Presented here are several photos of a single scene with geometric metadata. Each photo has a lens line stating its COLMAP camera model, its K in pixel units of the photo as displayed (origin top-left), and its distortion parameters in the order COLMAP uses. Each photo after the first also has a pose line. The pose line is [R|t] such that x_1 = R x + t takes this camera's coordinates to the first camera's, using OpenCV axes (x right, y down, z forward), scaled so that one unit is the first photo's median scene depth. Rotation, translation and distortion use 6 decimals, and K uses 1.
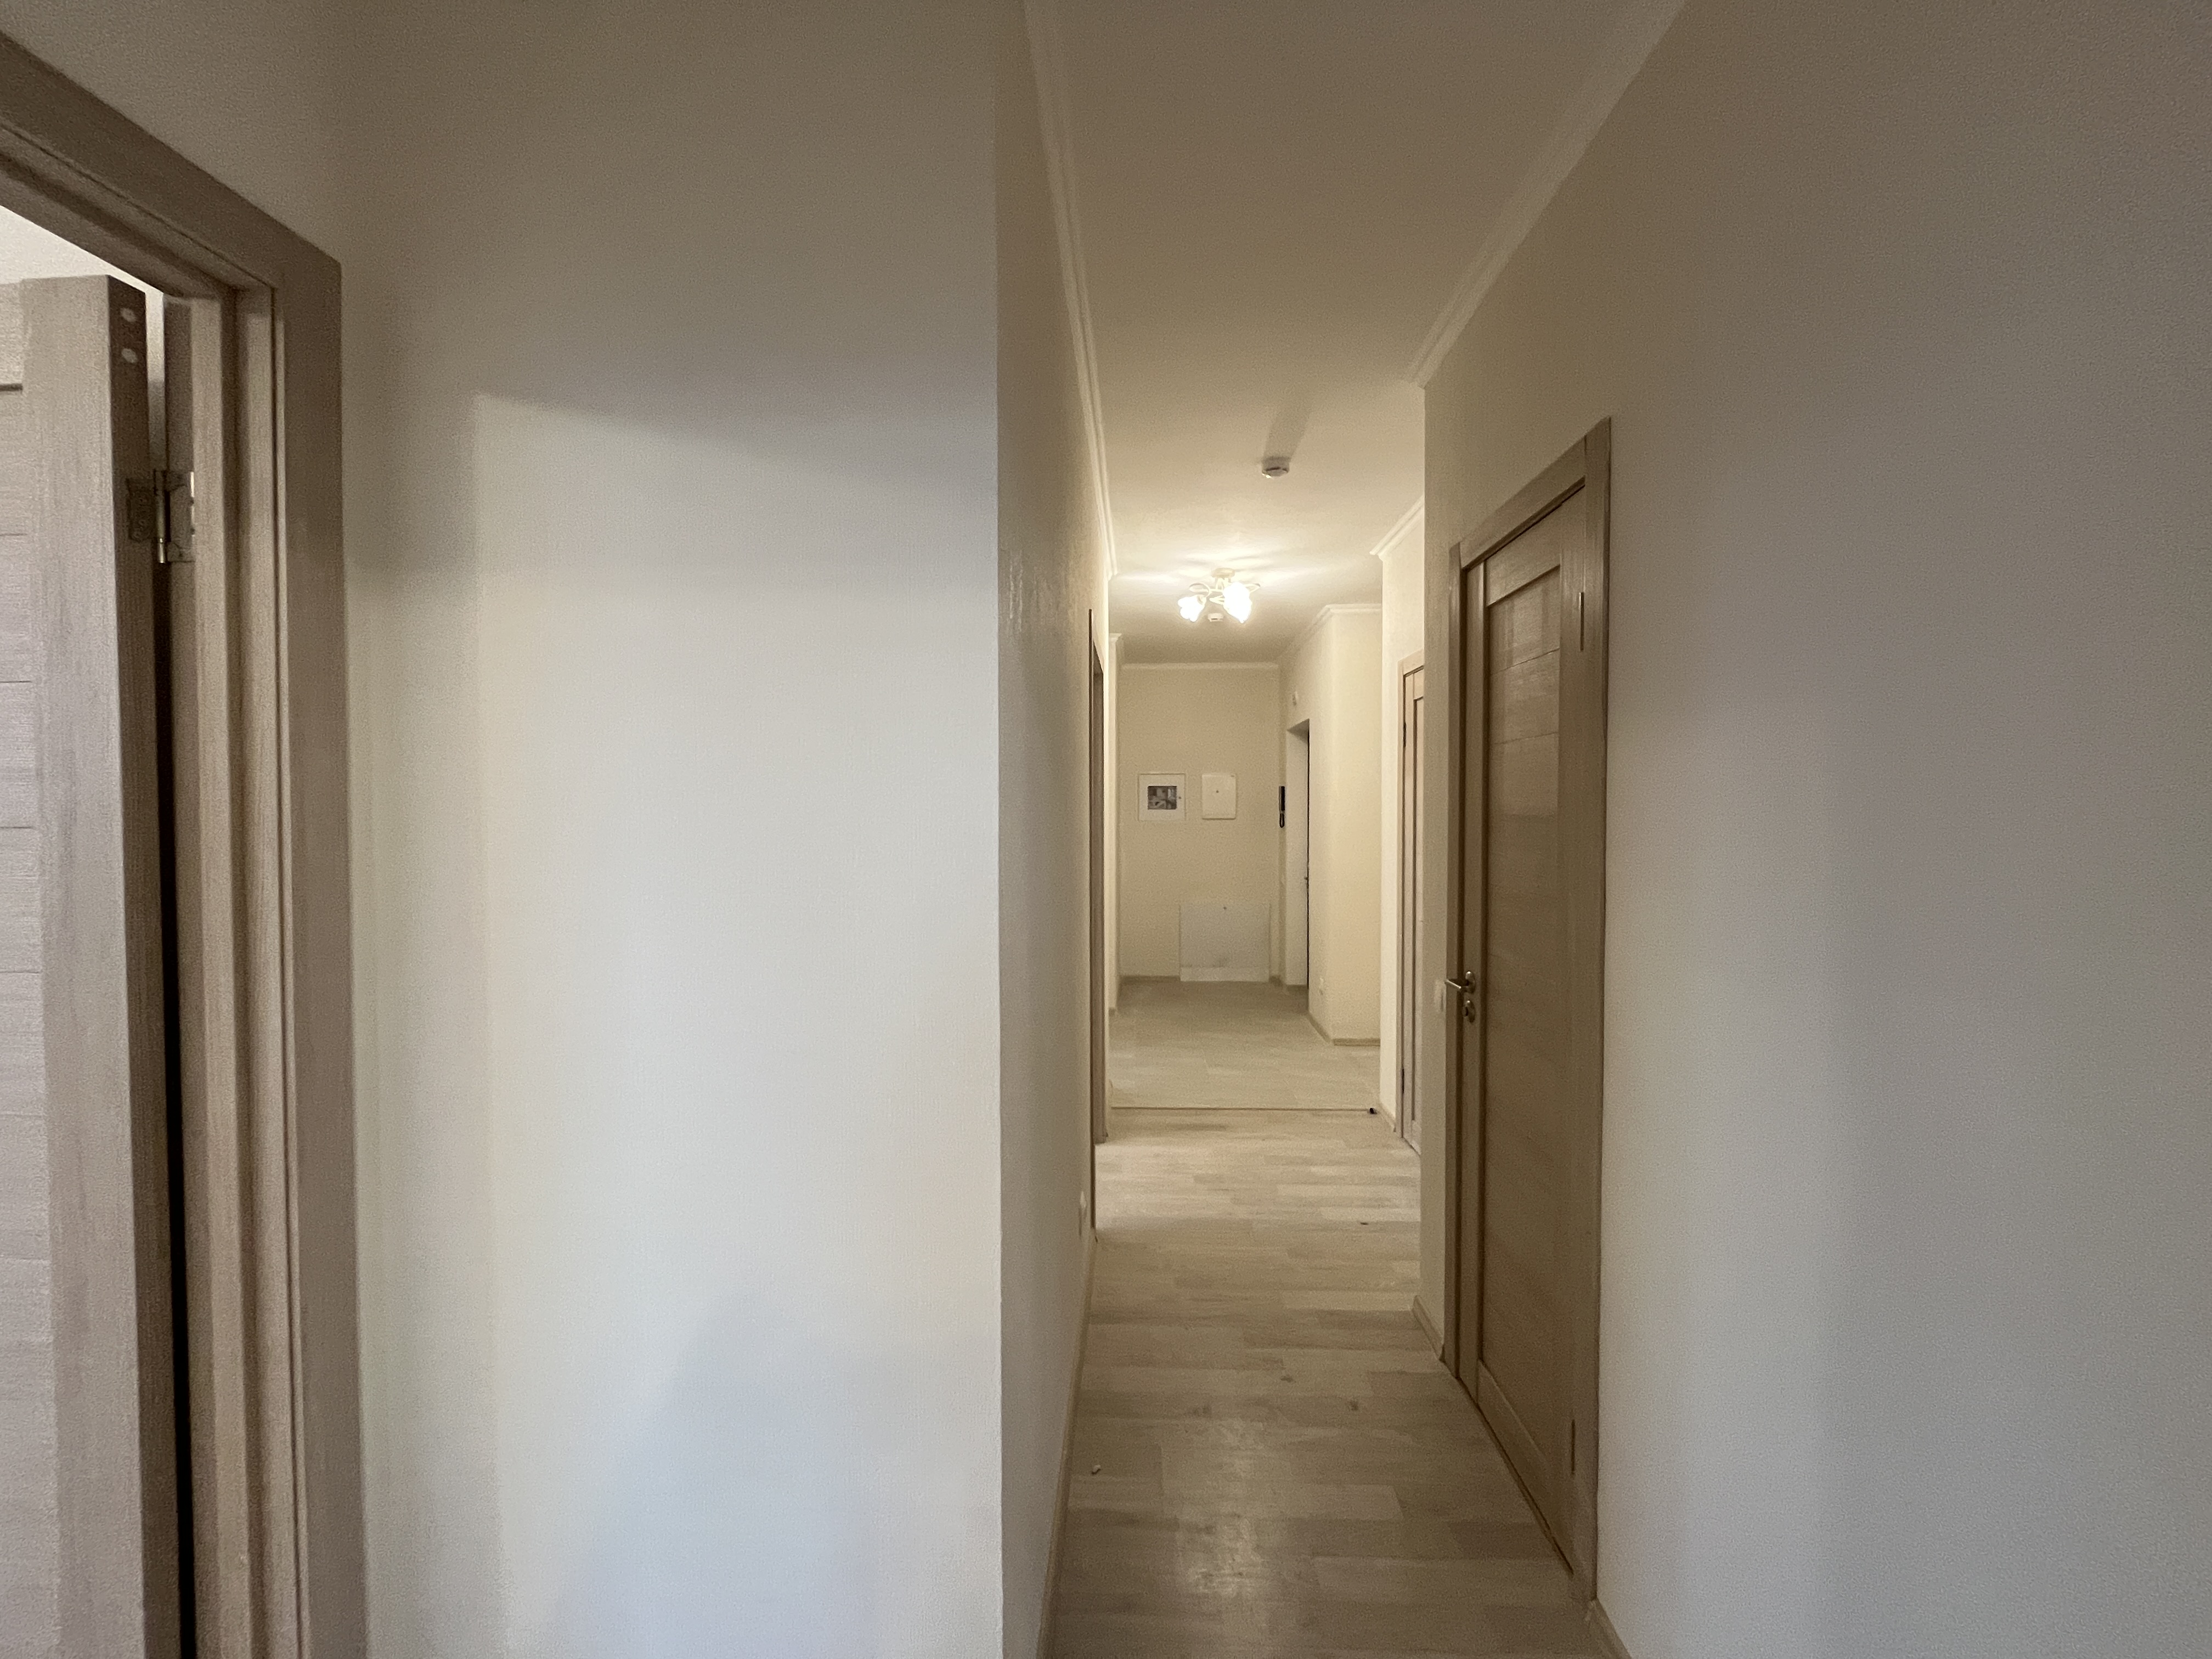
lens RADIAL K [[836.0, 0, 1092.8], [0, 836.0, 829.9], [0, 0, 1]] dist [-0.000270, -0.000016]
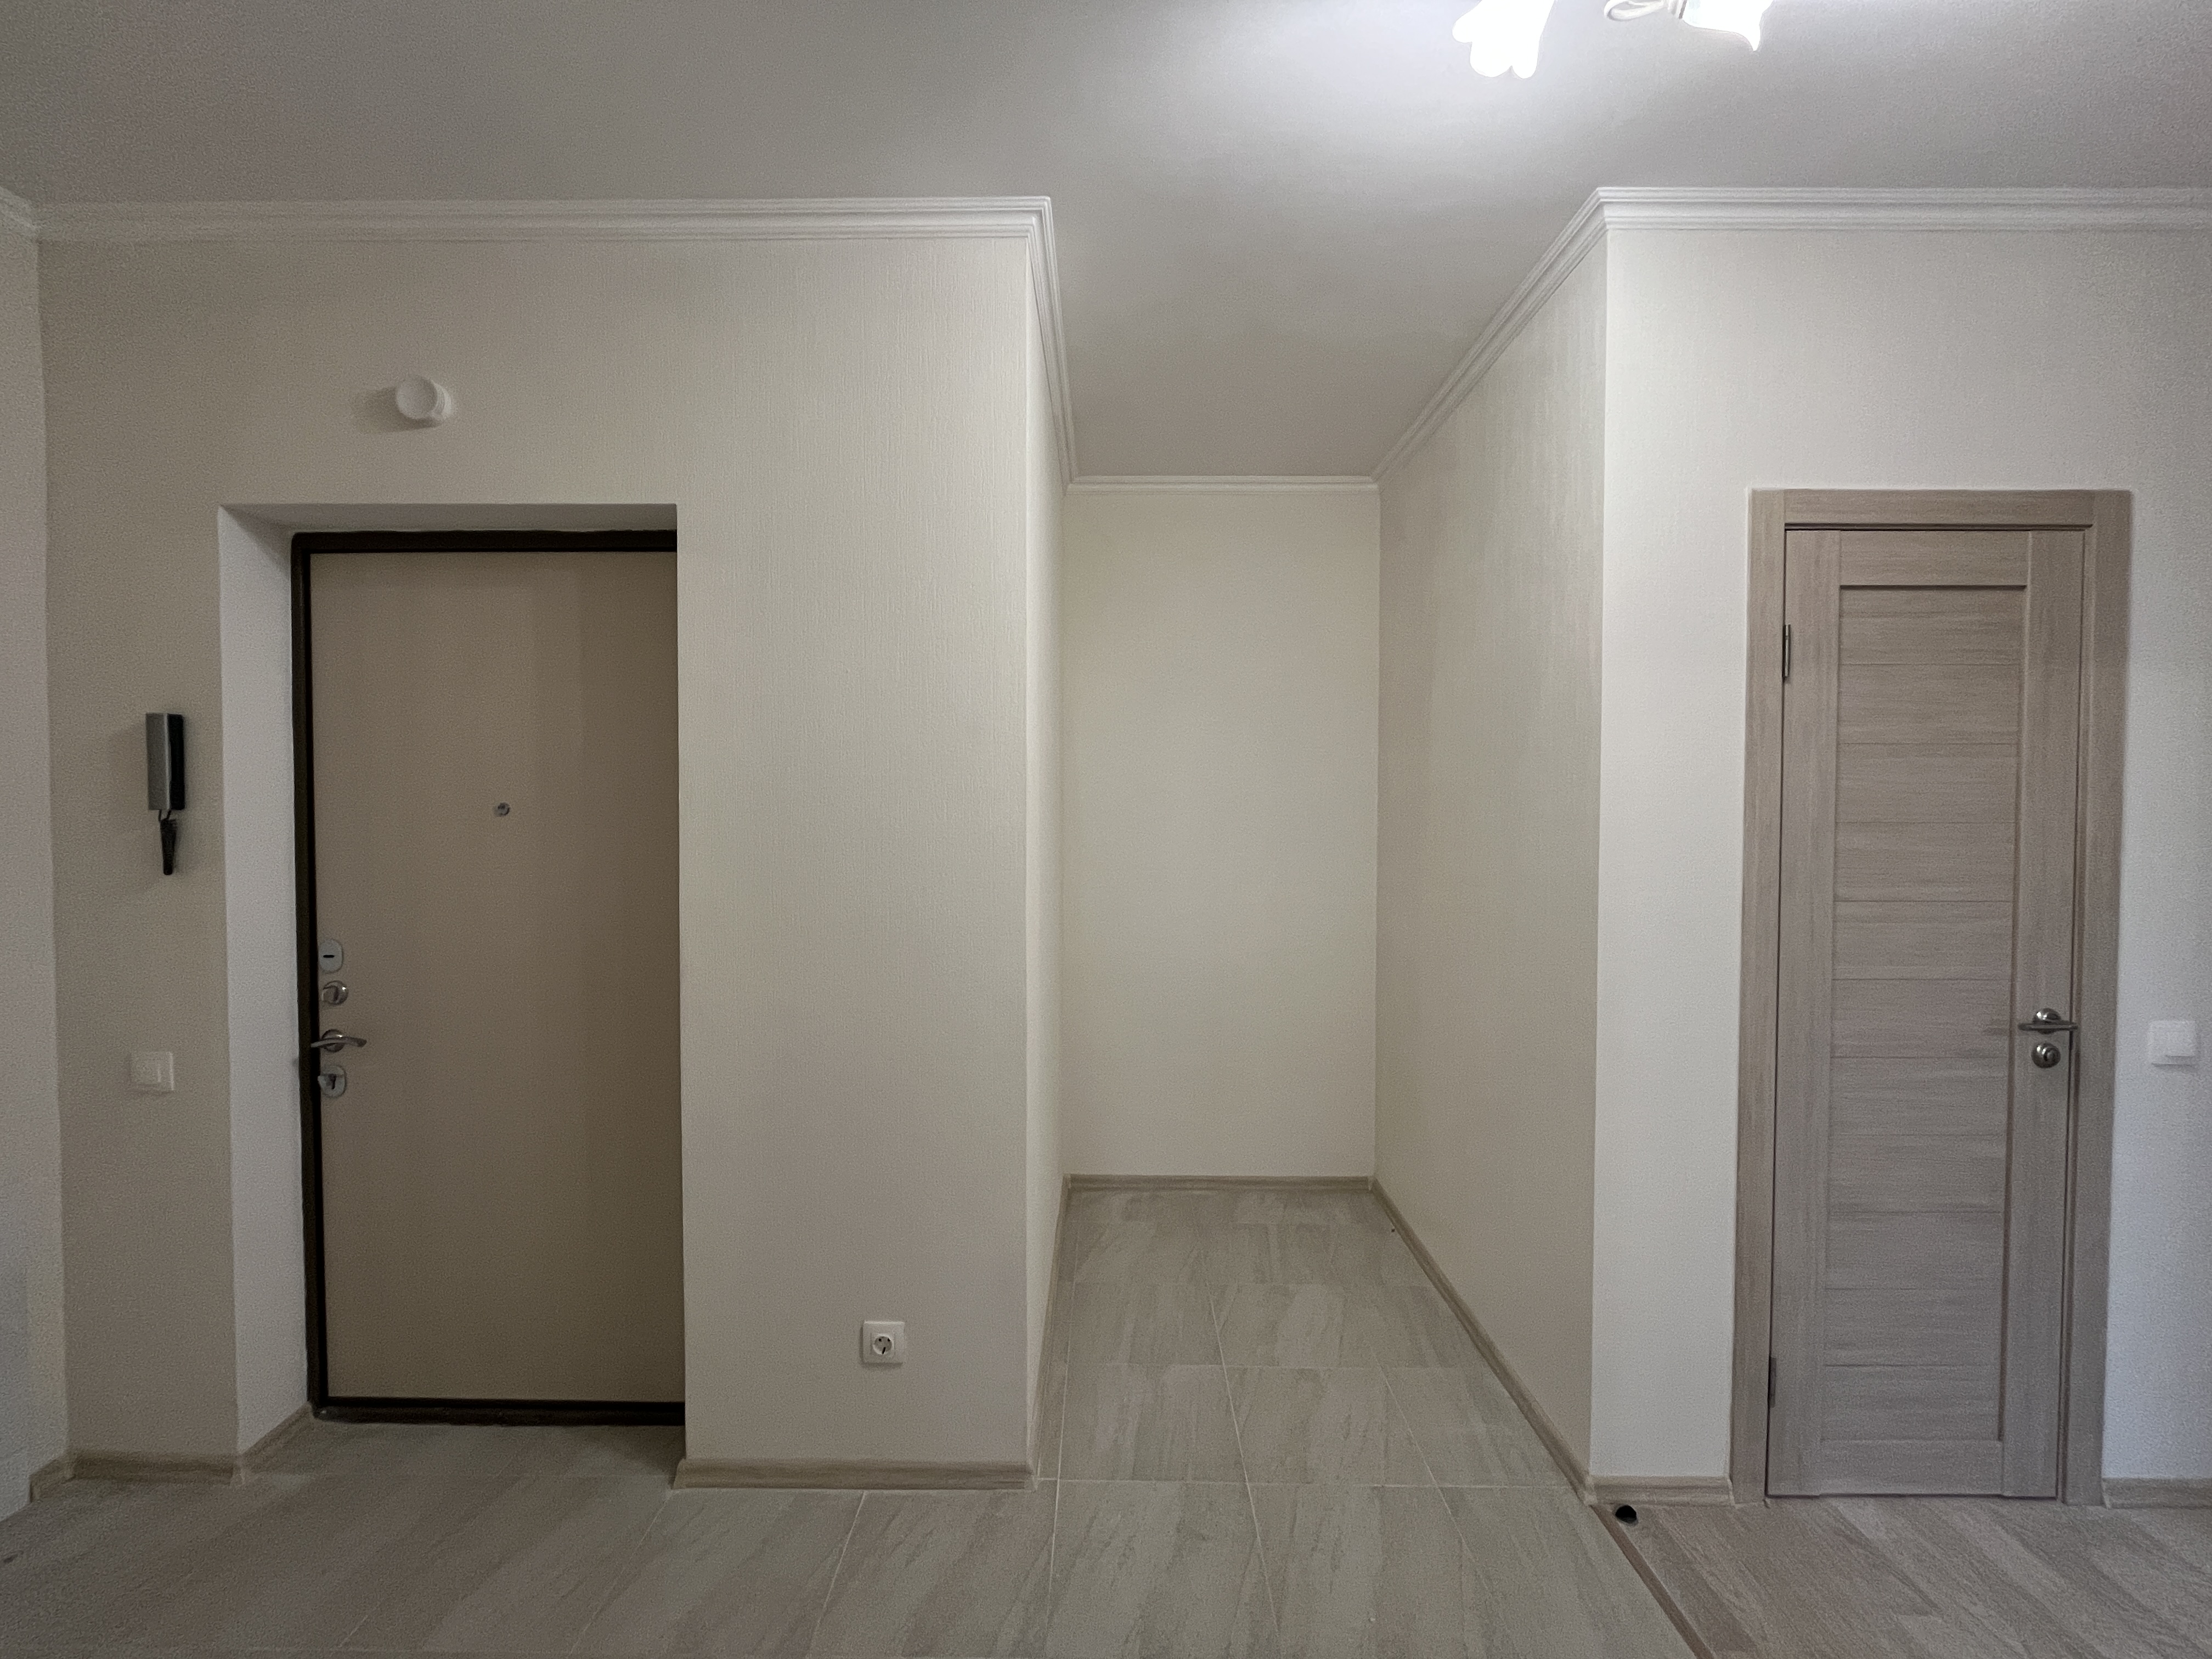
lens RADIAL K [[897.8, 0, 1099.1], [0, 897.8, 834.5], [0, 0, 1]] dist [-0.001136, -0.000091]
pose [[-0.049880, -0.017623, 0.998600, -0.060922], [0.021781, 0.999587, 0.018728, -0.014370], [-0.998518, 0.022685, -0.049476, 0.724213]]
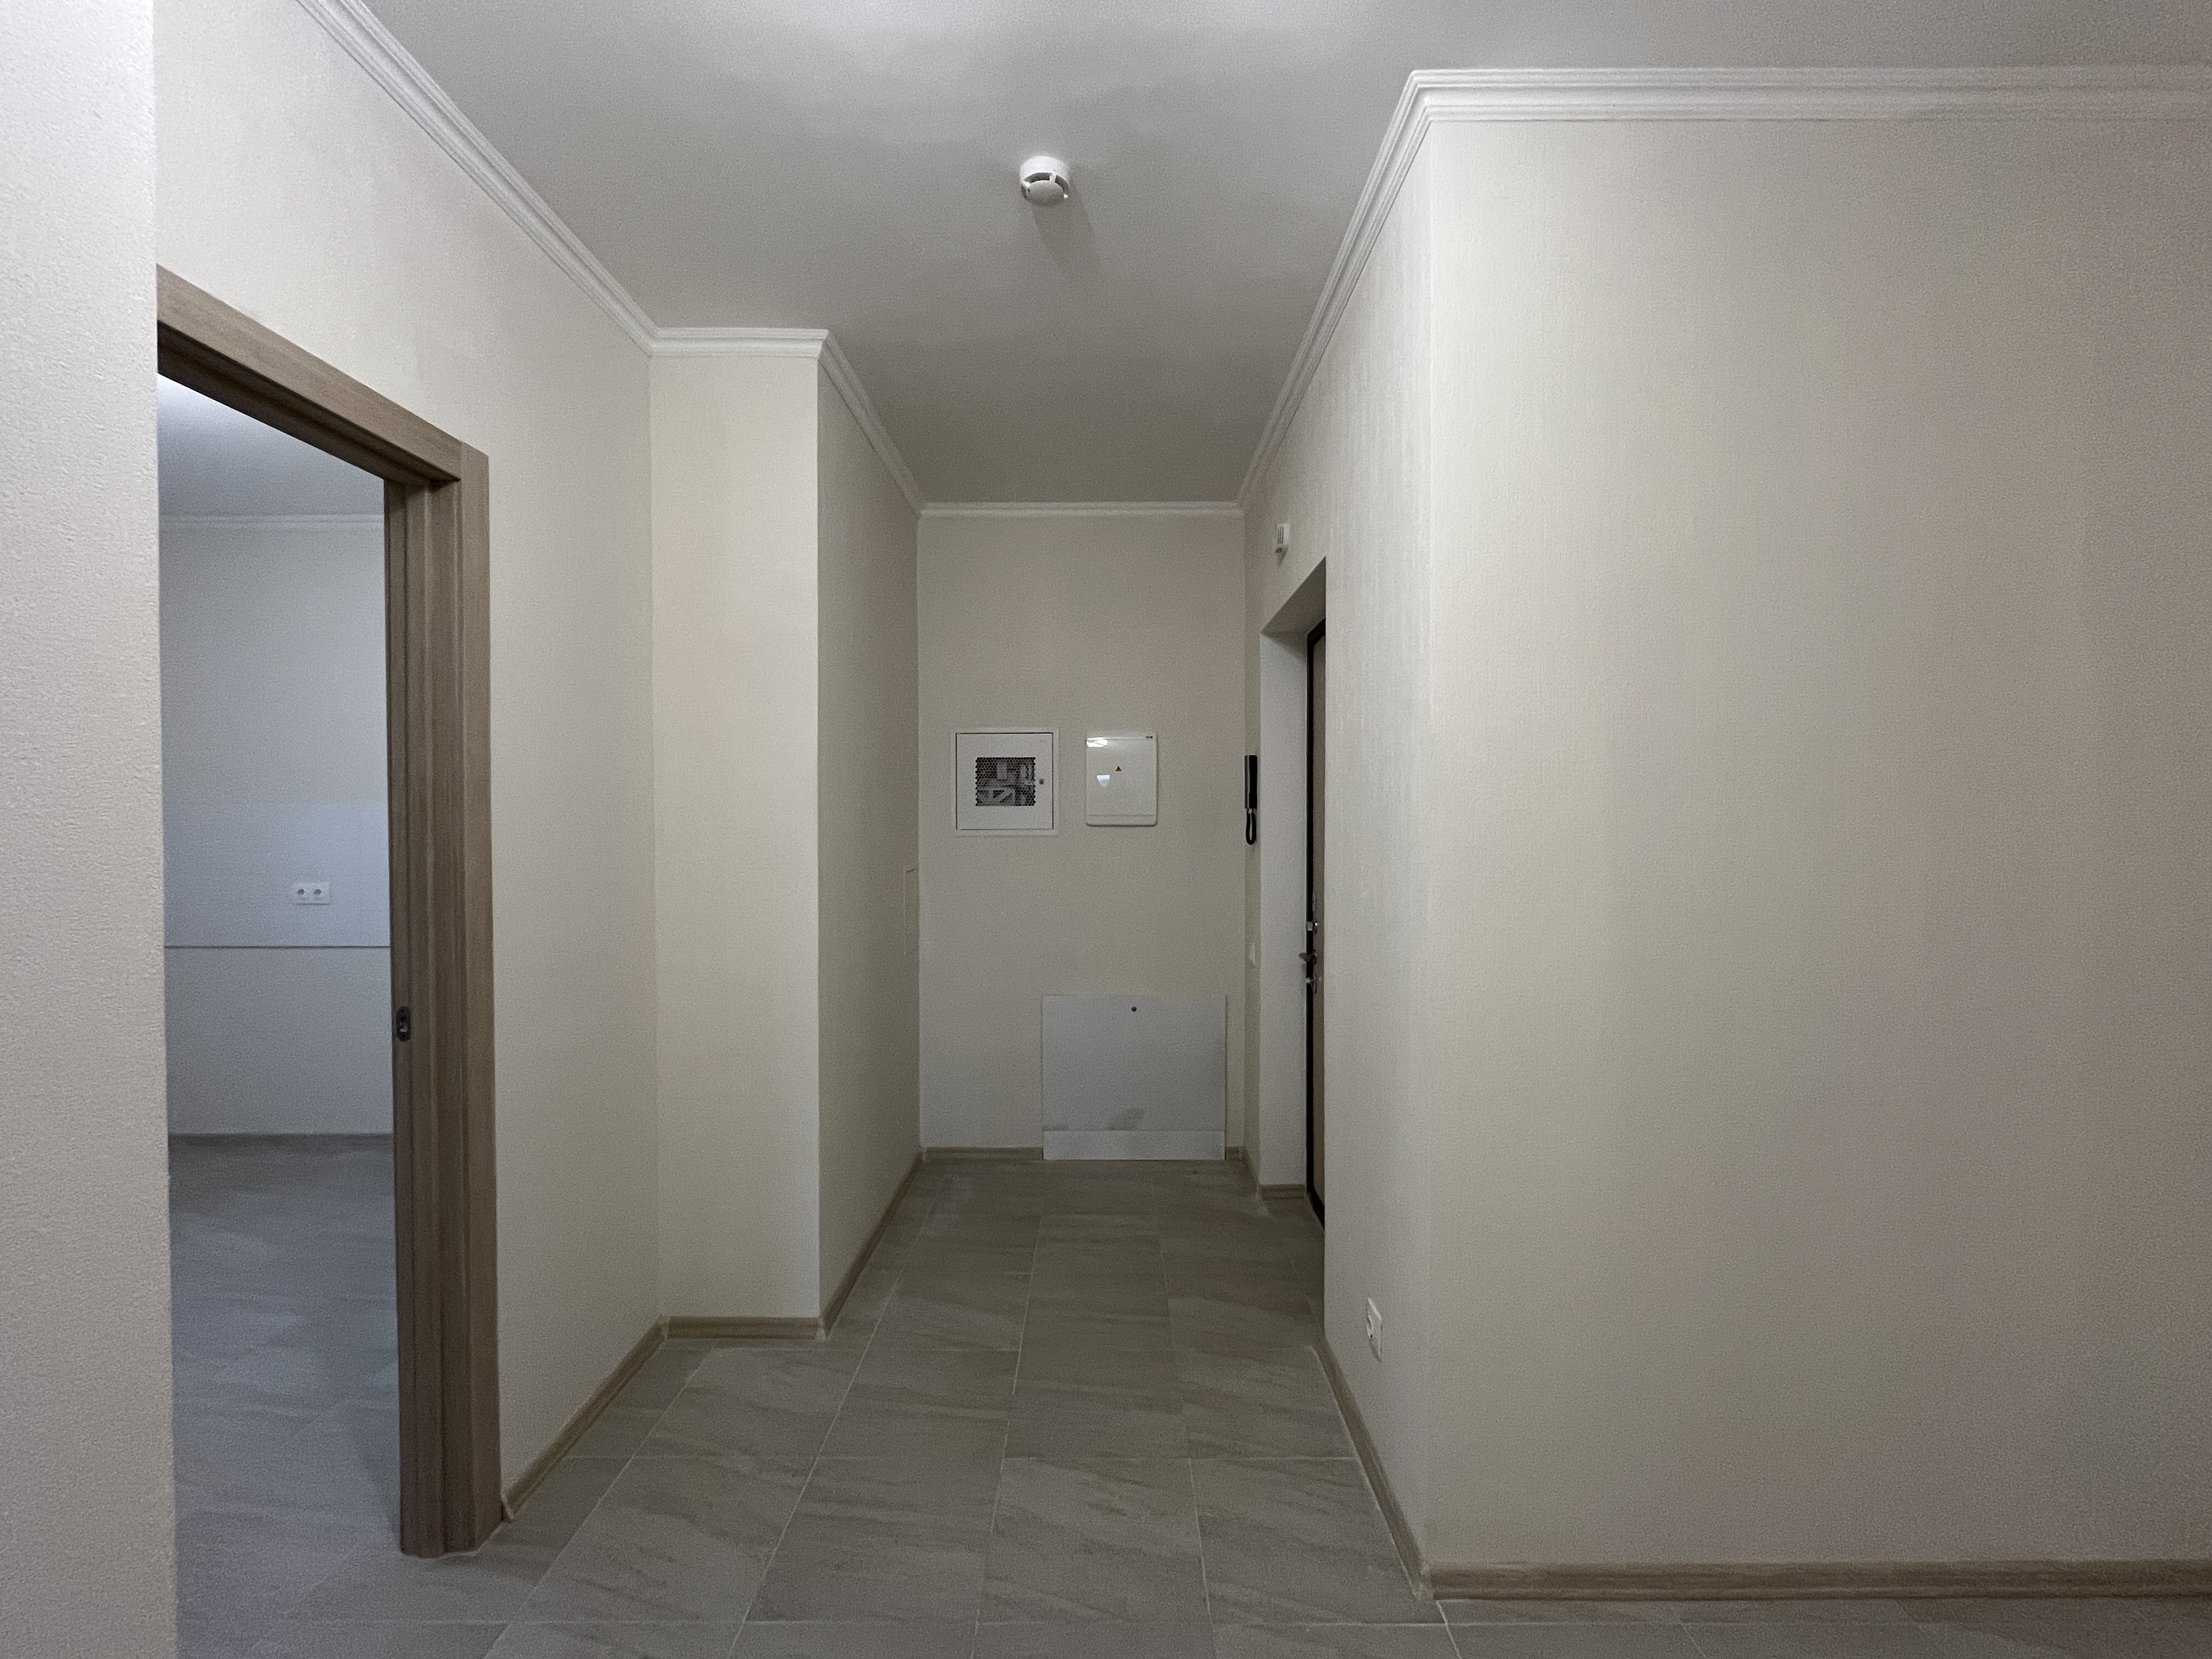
lens RADIAL K [[897.8, 0, 1099.1], [0, 897.8, 834.5], [0, 0, 1]] dist [-0.001136, -0.000091]
pose [[0.998167, 0.000942, 0.060507, 0.112453], [-0.000435, 0.999965, -0.008402, -0.003829], [-0.060513, 0.008360, 0.998132, 0.510201]]
